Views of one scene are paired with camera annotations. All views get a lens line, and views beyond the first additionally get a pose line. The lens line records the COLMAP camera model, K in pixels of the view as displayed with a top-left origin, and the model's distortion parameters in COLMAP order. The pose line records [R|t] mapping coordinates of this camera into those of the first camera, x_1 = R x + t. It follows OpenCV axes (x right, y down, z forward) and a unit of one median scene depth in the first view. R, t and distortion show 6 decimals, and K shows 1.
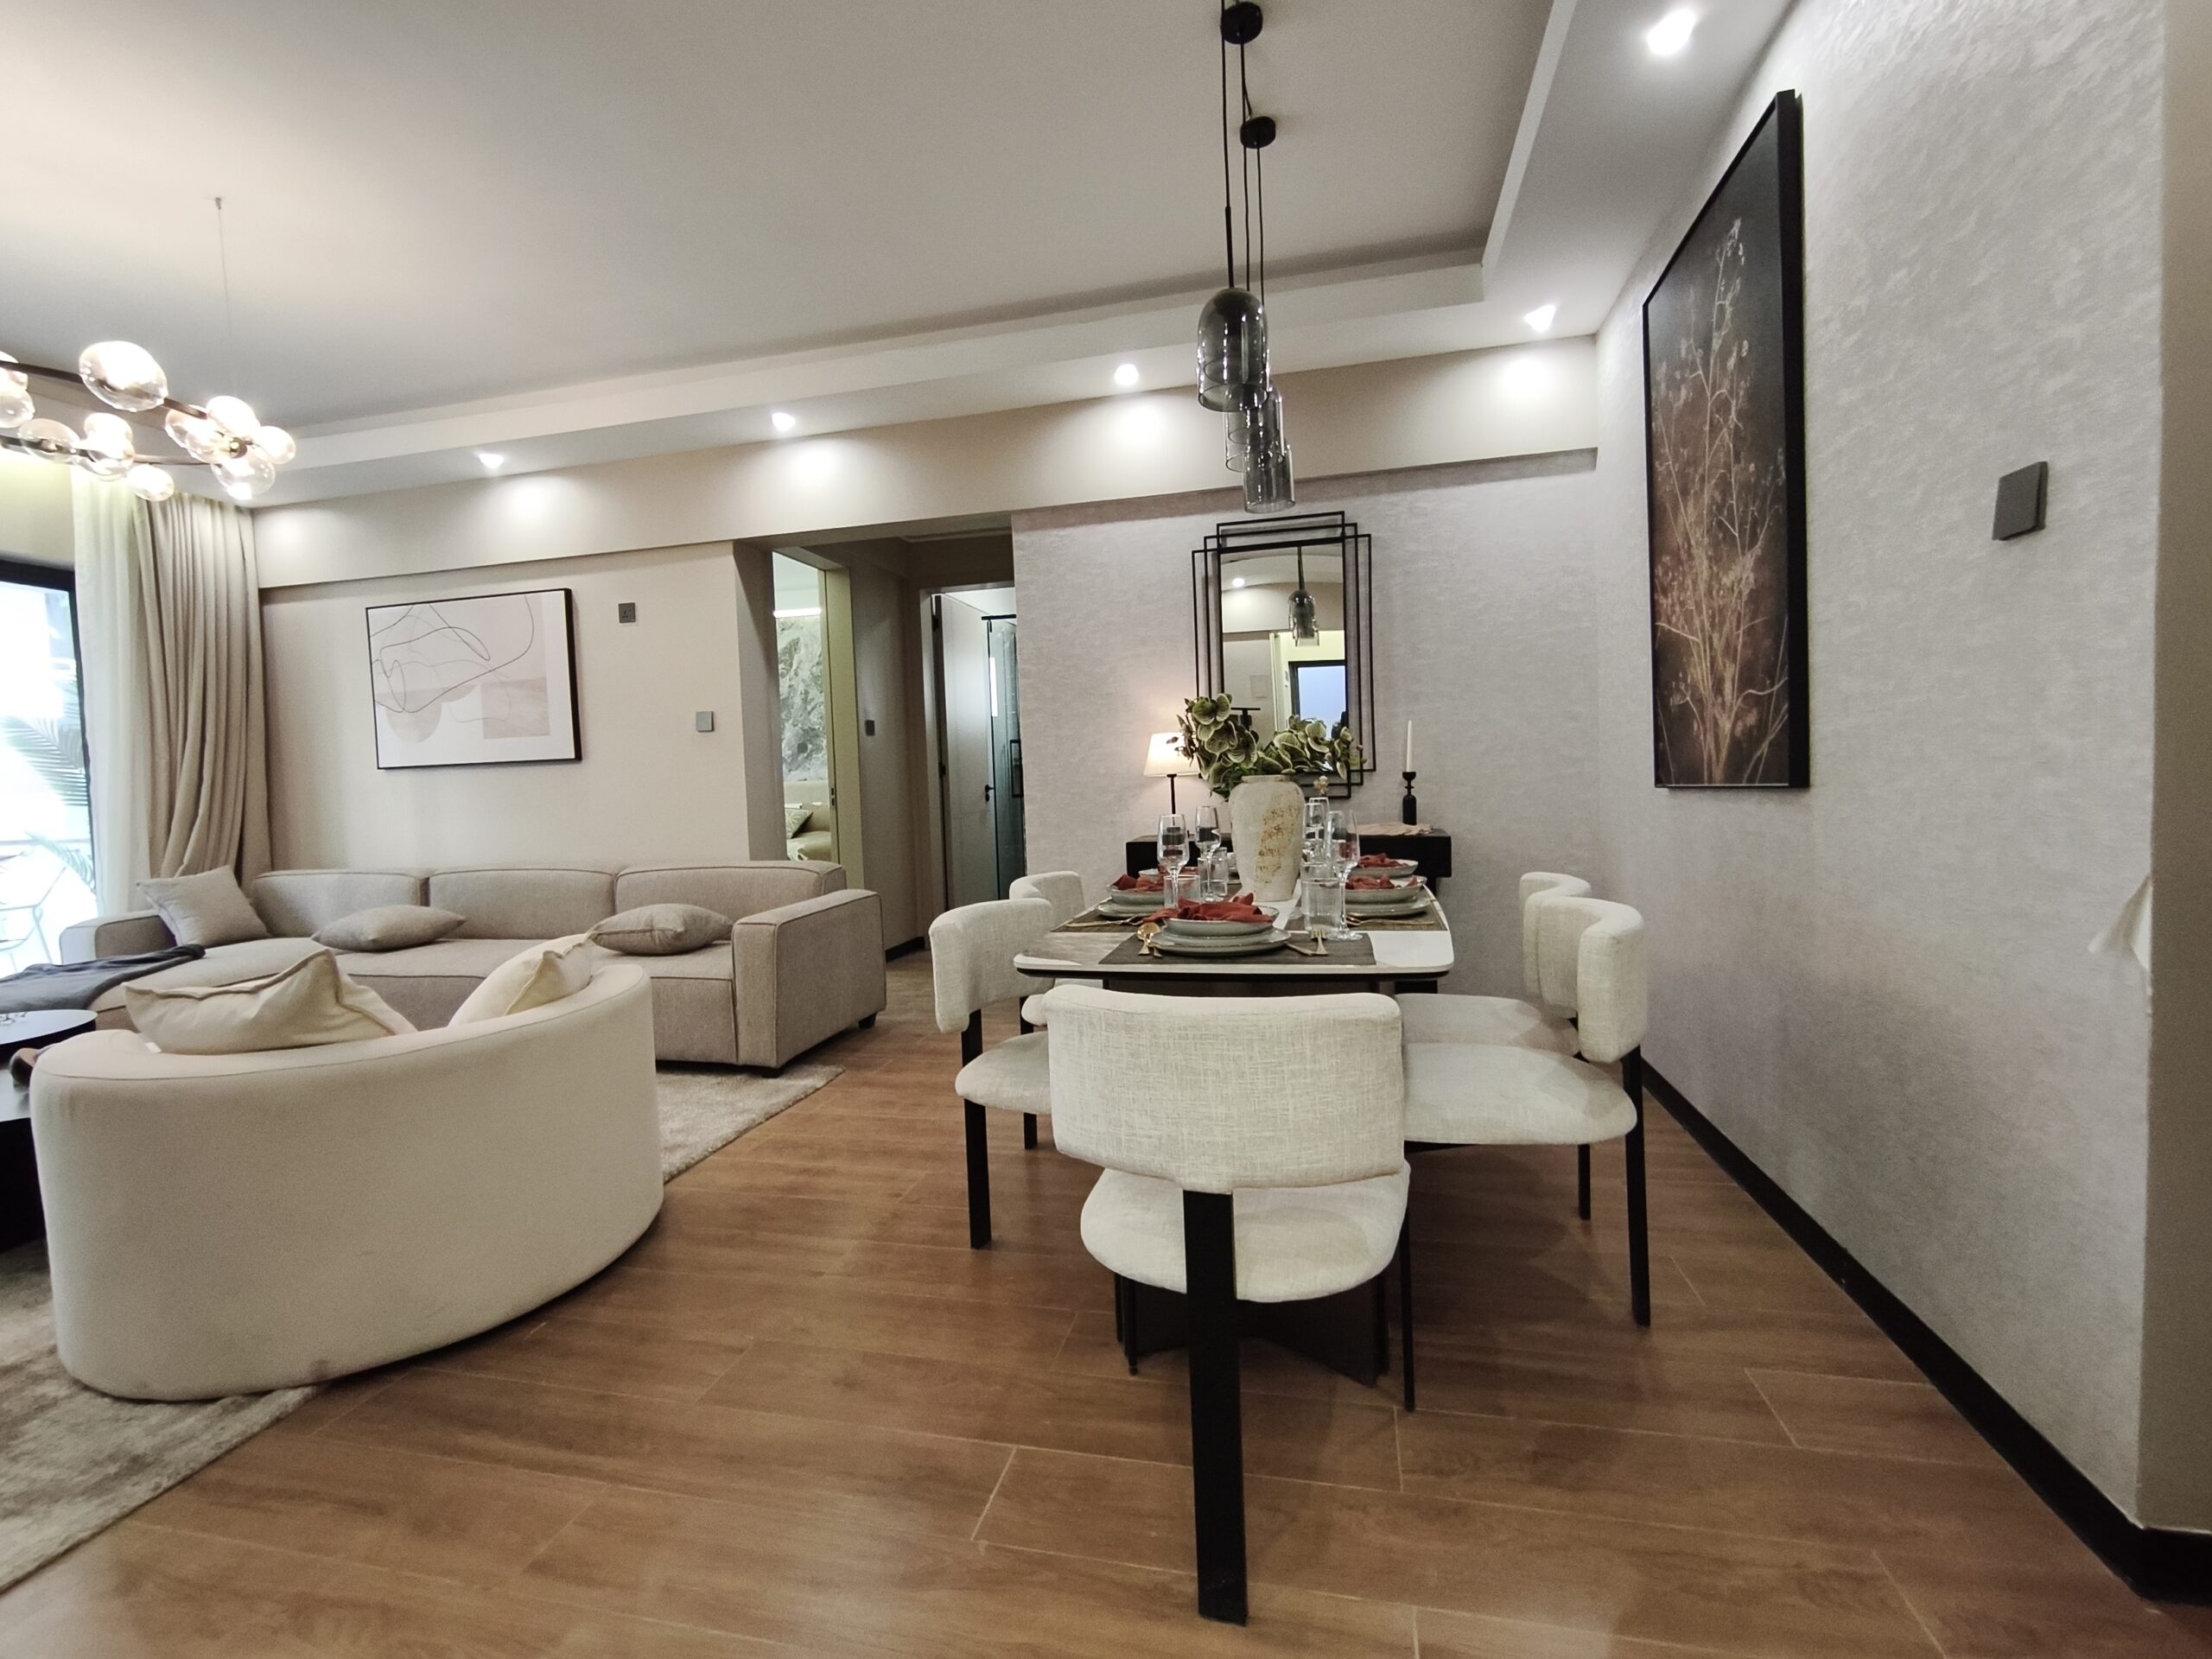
lens RADIAL K [[970.1, 0, 1106.9], [0, 970.1, 818.7], [0, 0, 1]] dist [0.002711, 0.000402]
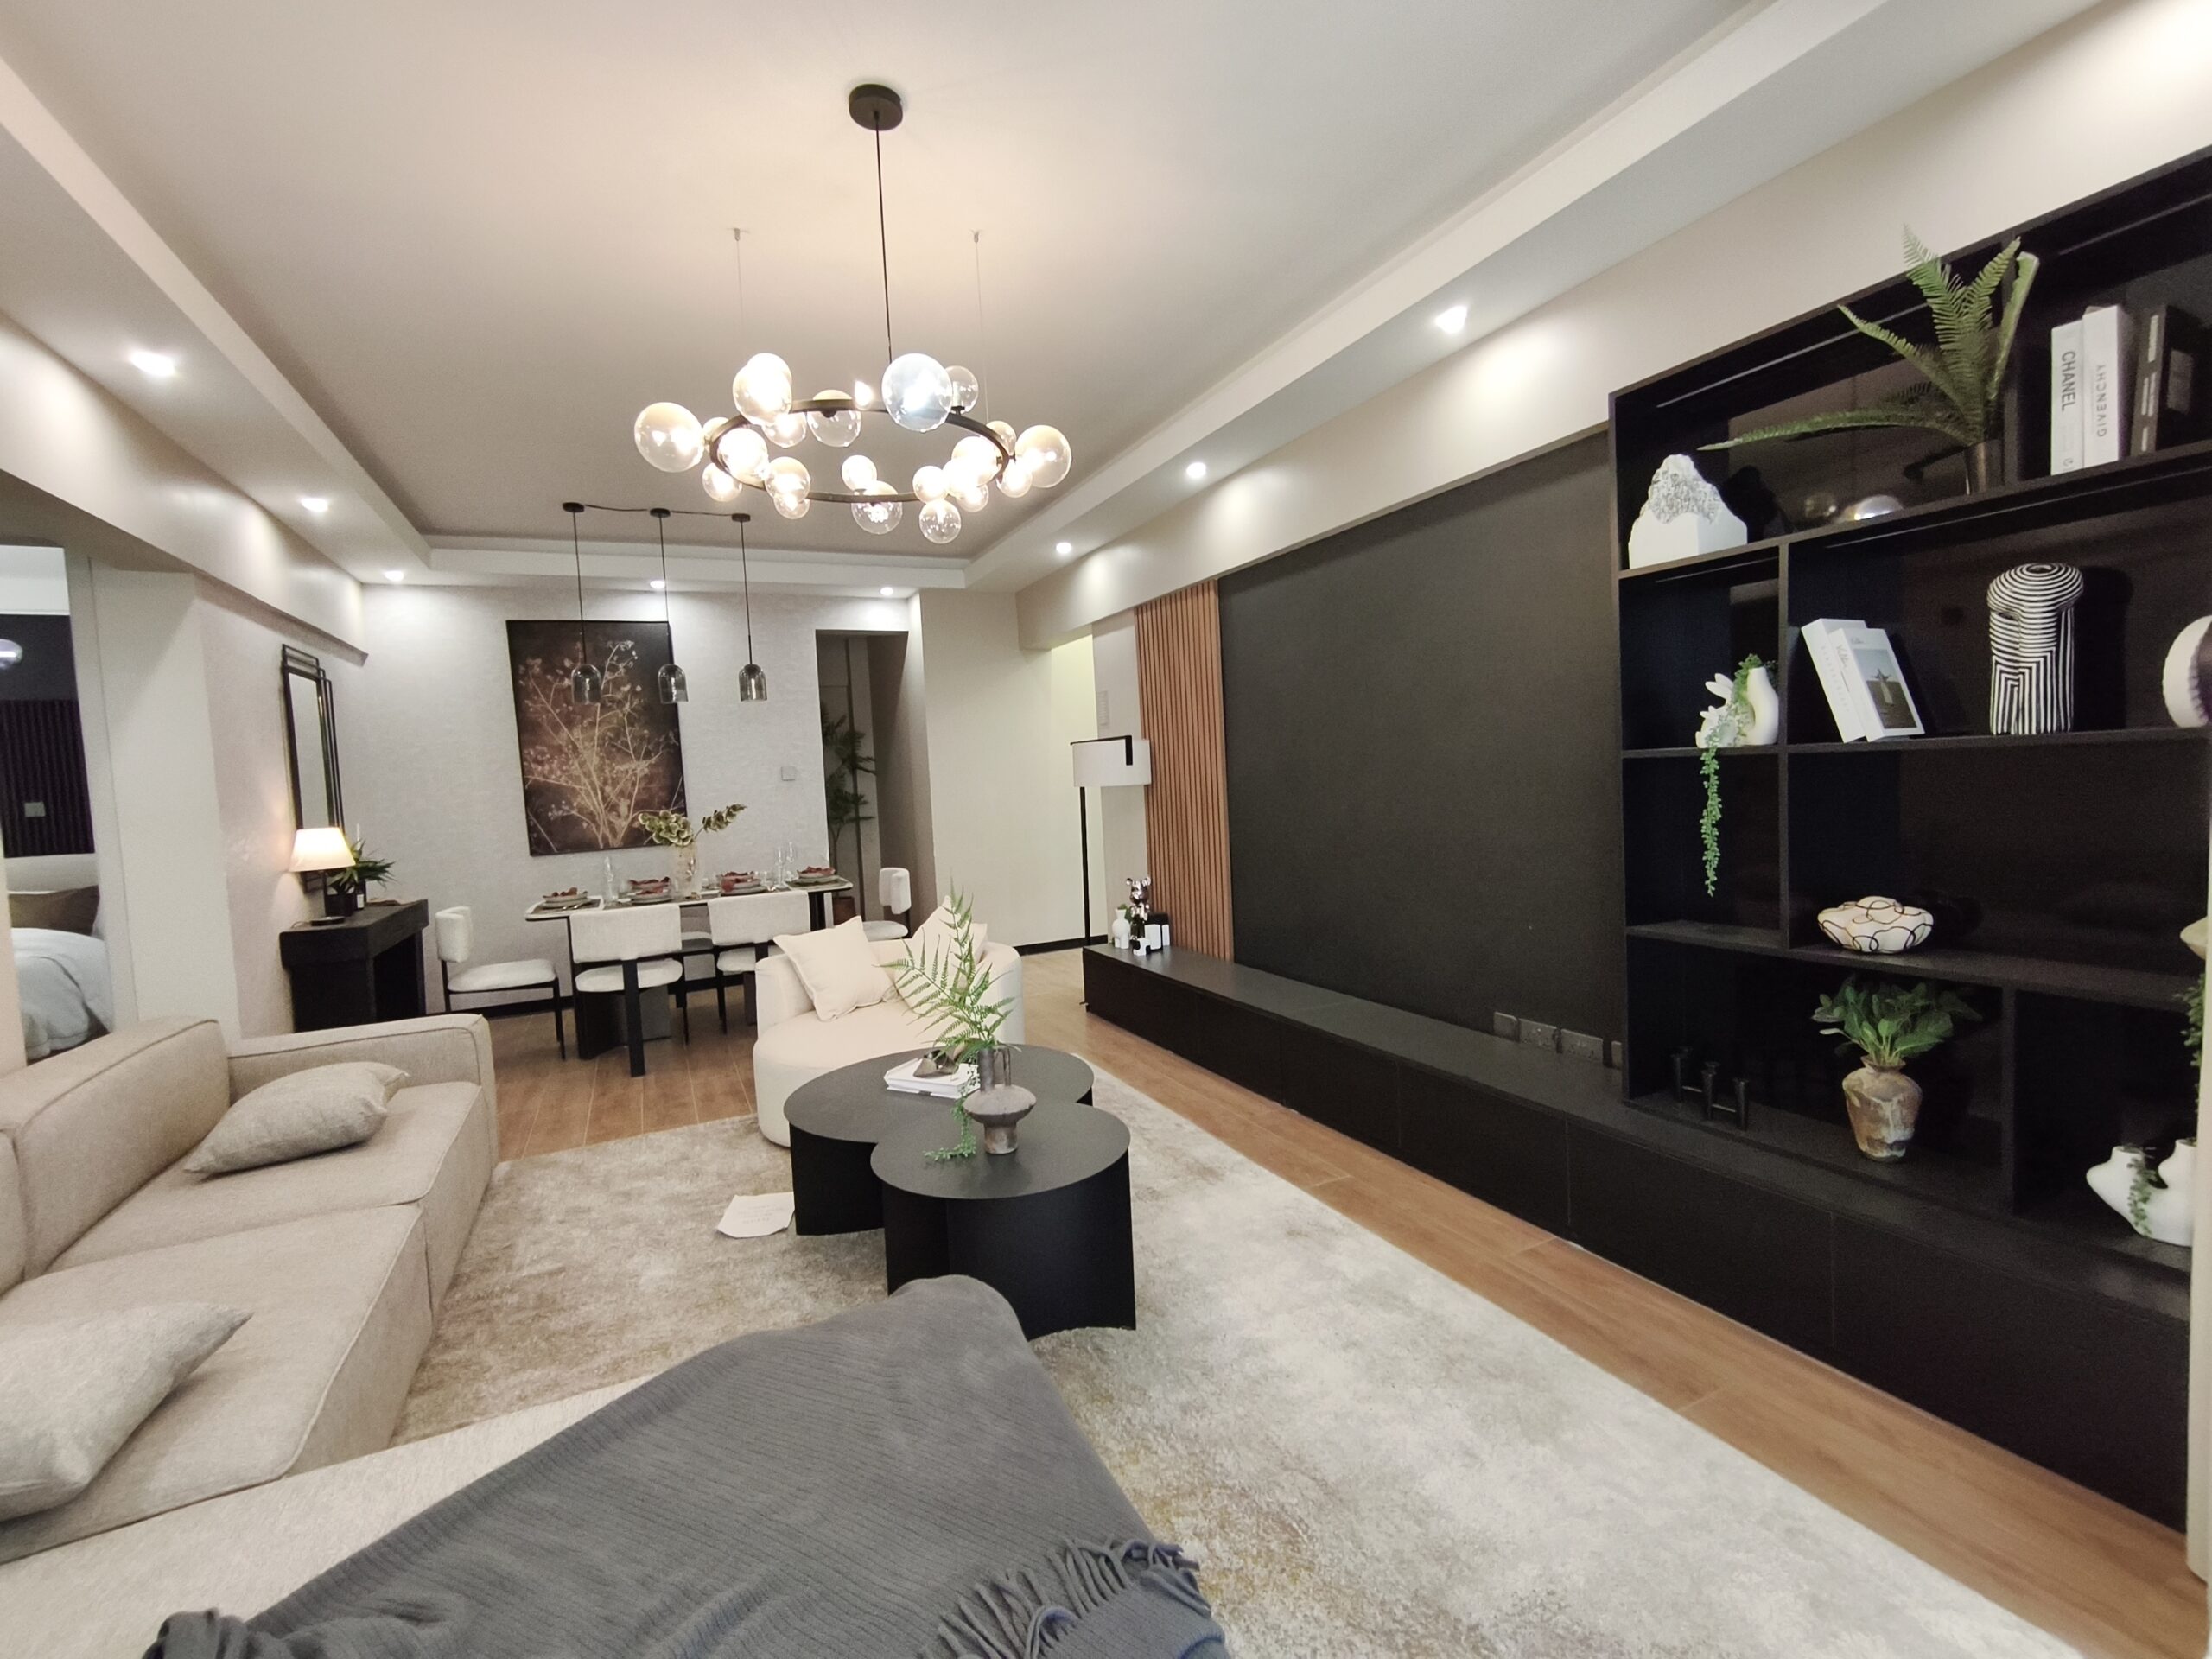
lens RADIAL K [[970.1, 0, 1106.9], [0, 970.1, 818.7], [0, 0, 1]] dist [0.002711, 0.000402]
pose [[-0.625973, 0.031398, 0.779212, -1.339950], [0.109457, 0.992836, 0.047925, -0.056251], [-0.772125, 0.115290, -0.624925, 0.996868]]
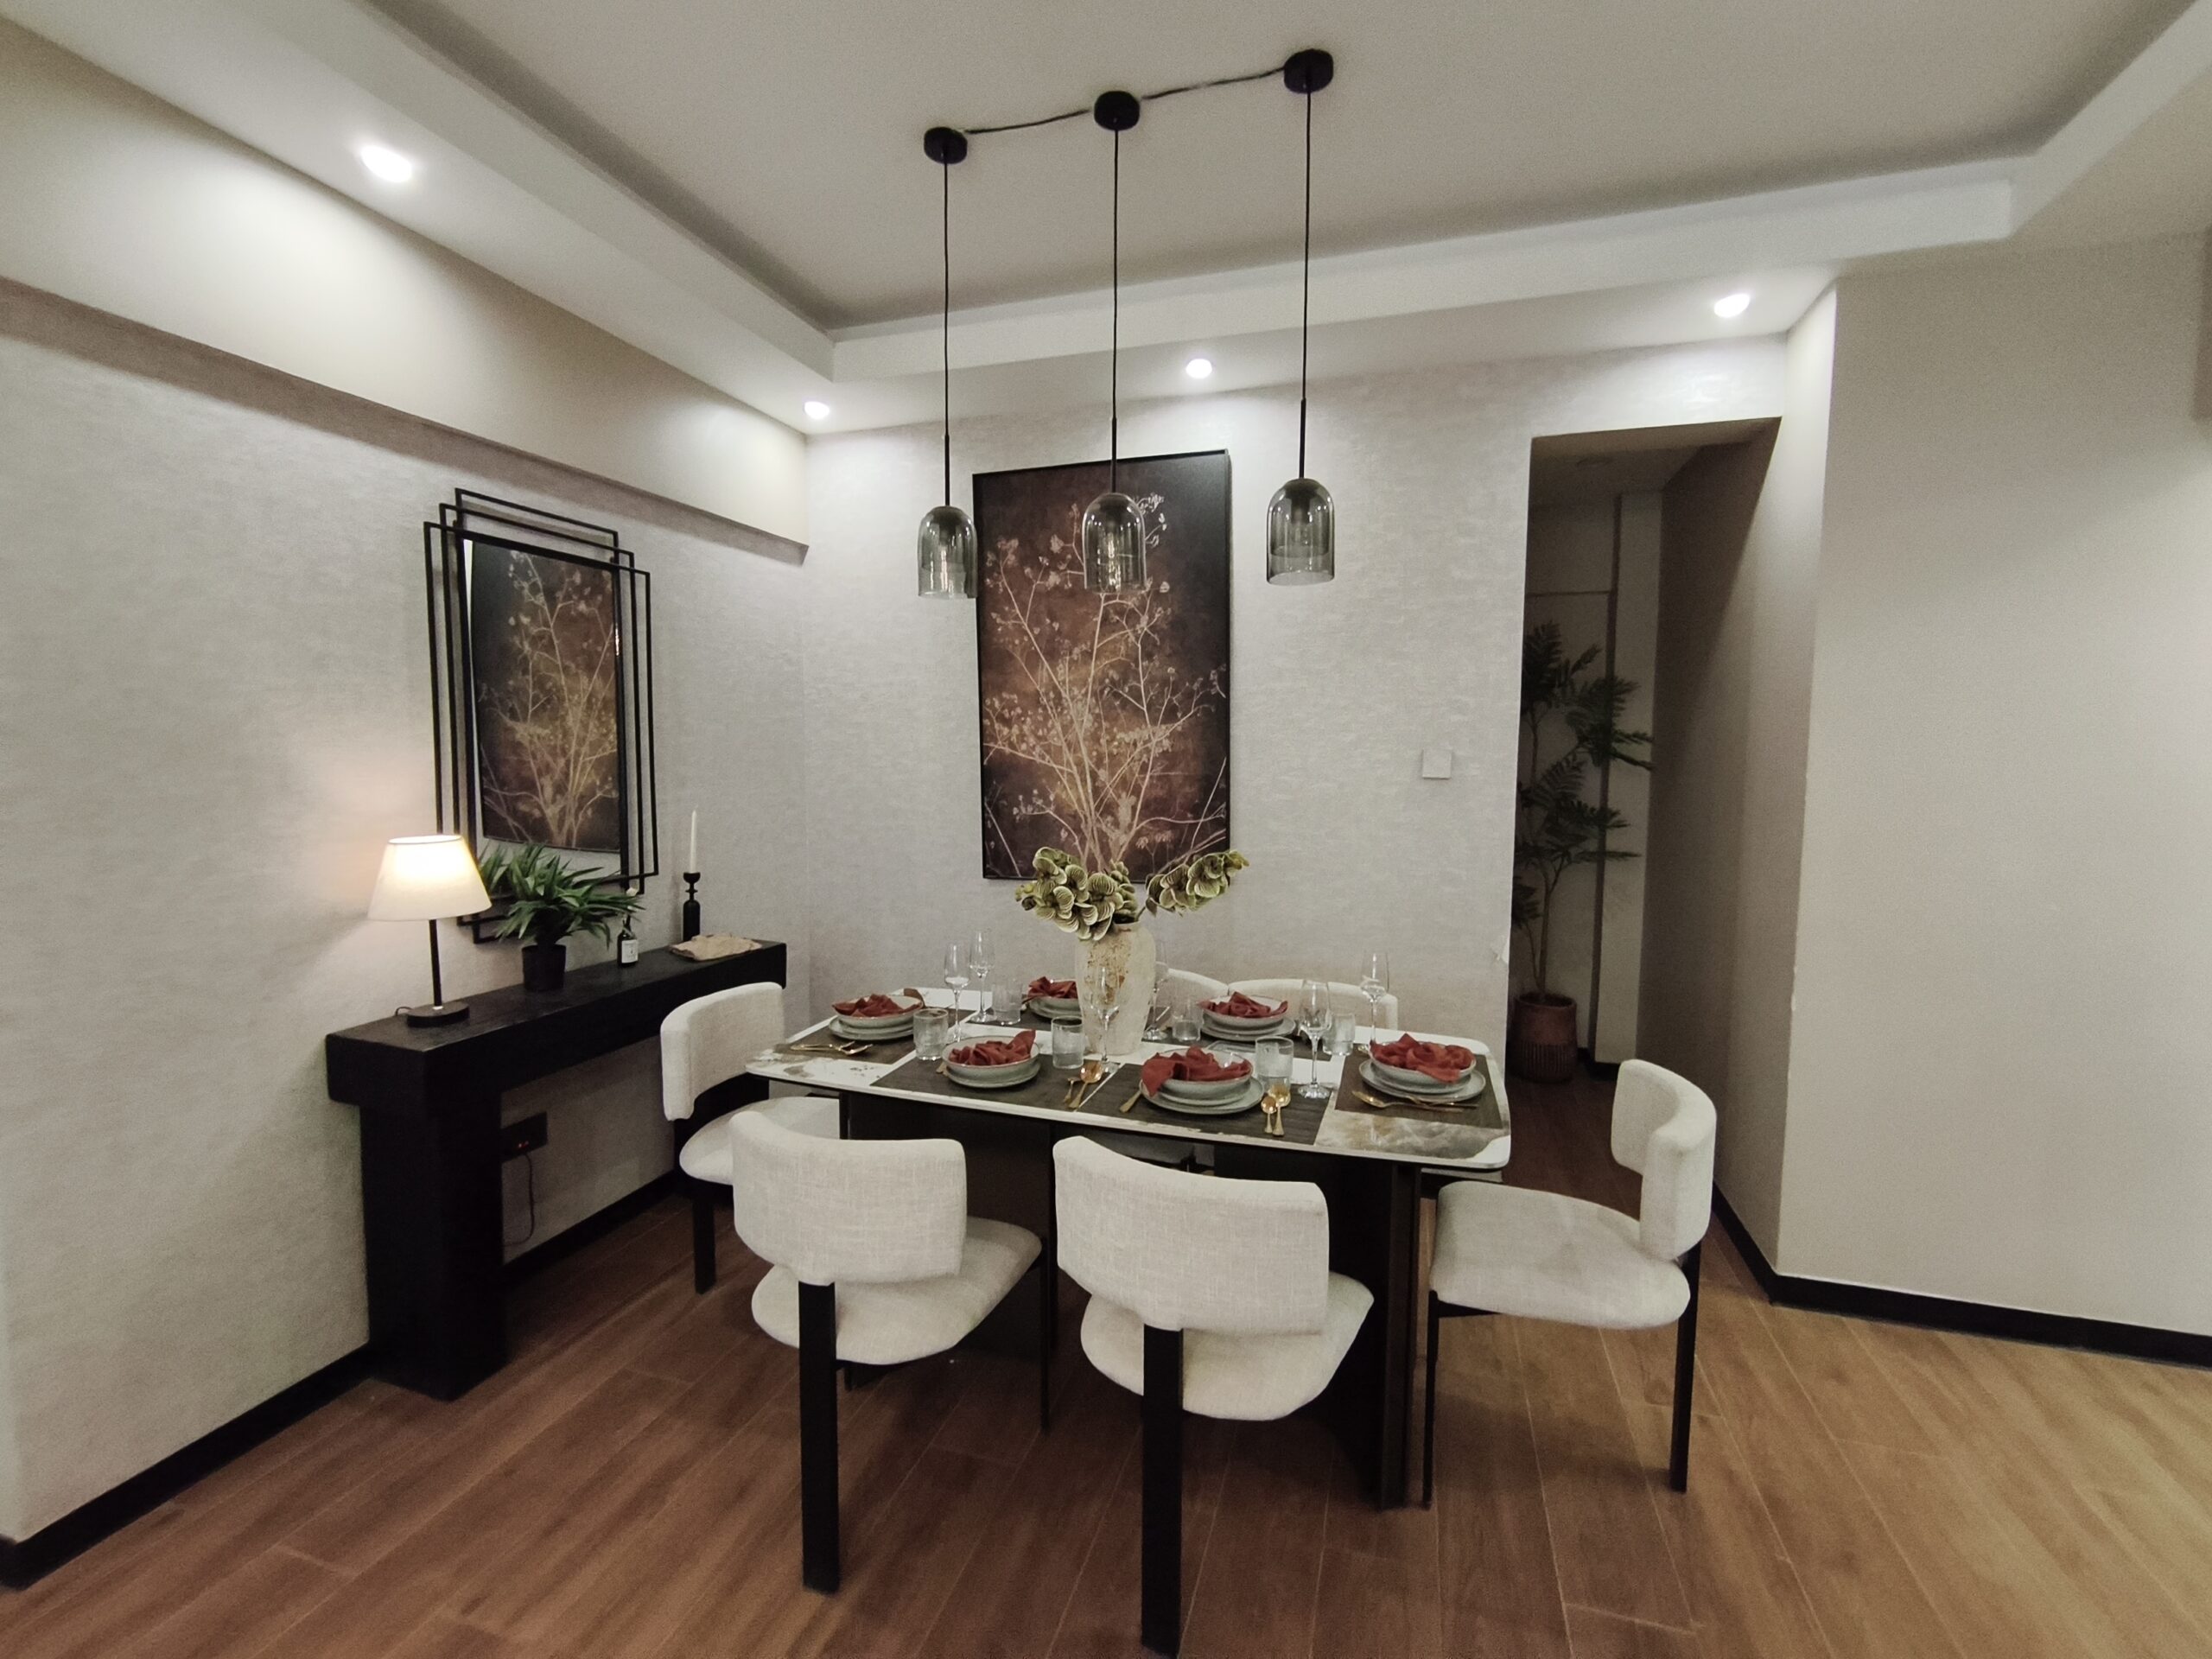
lens RADIAL K [[970.1, 0, 1106.9], [0, 970.1, 818.7], [0, 0, 1]] dist [0.002711, 0.000402]
pose [[0.073267, -0.035540, 0.996679, -0.470307], [0.034008, 0.998873, 0.033119, -0.105966], [-0.996732, 0.031468, 0.074393, 0.564463]]
